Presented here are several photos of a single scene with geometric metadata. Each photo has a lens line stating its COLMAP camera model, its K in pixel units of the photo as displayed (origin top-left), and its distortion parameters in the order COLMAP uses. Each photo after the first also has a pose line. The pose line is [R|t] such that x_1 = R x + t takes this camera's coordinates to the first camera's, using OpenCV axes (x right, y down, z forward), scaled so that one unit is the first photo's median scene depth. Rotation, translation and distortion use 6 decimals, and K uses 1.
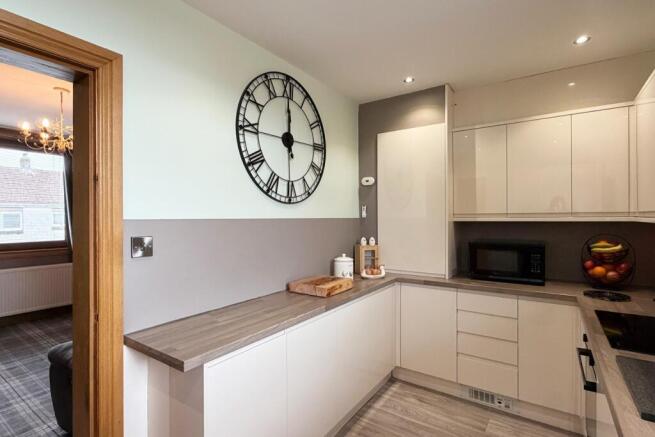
lens RADIAL K [[323.5, 0, 327.5], [0, 323.5, 218.5], [0, 0, 1]] dist [0.000542, 0.000102]
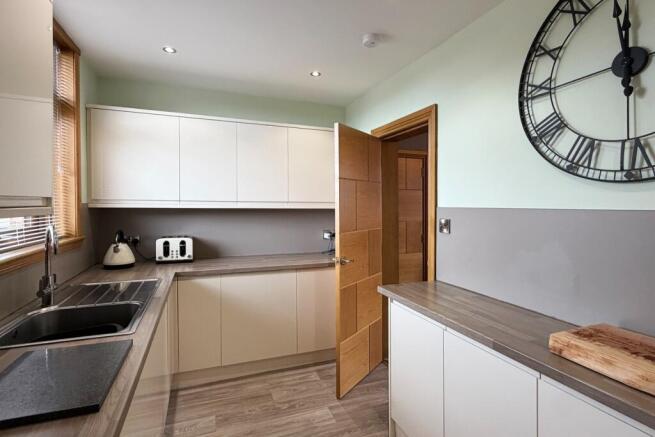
lens RADIAL K [[326.2, 0, 327.1], [0, 326.2, 205.0], [0, 0, 1]] dist [0.000001, 0.000020]
pose [[-0.560697, 0.001387, -0.828020, 0.671958], [-0.007098, 0.999954, 0.006481, -0.007716], [0.827990, 0.009511, -0.560662, 0.990823]]
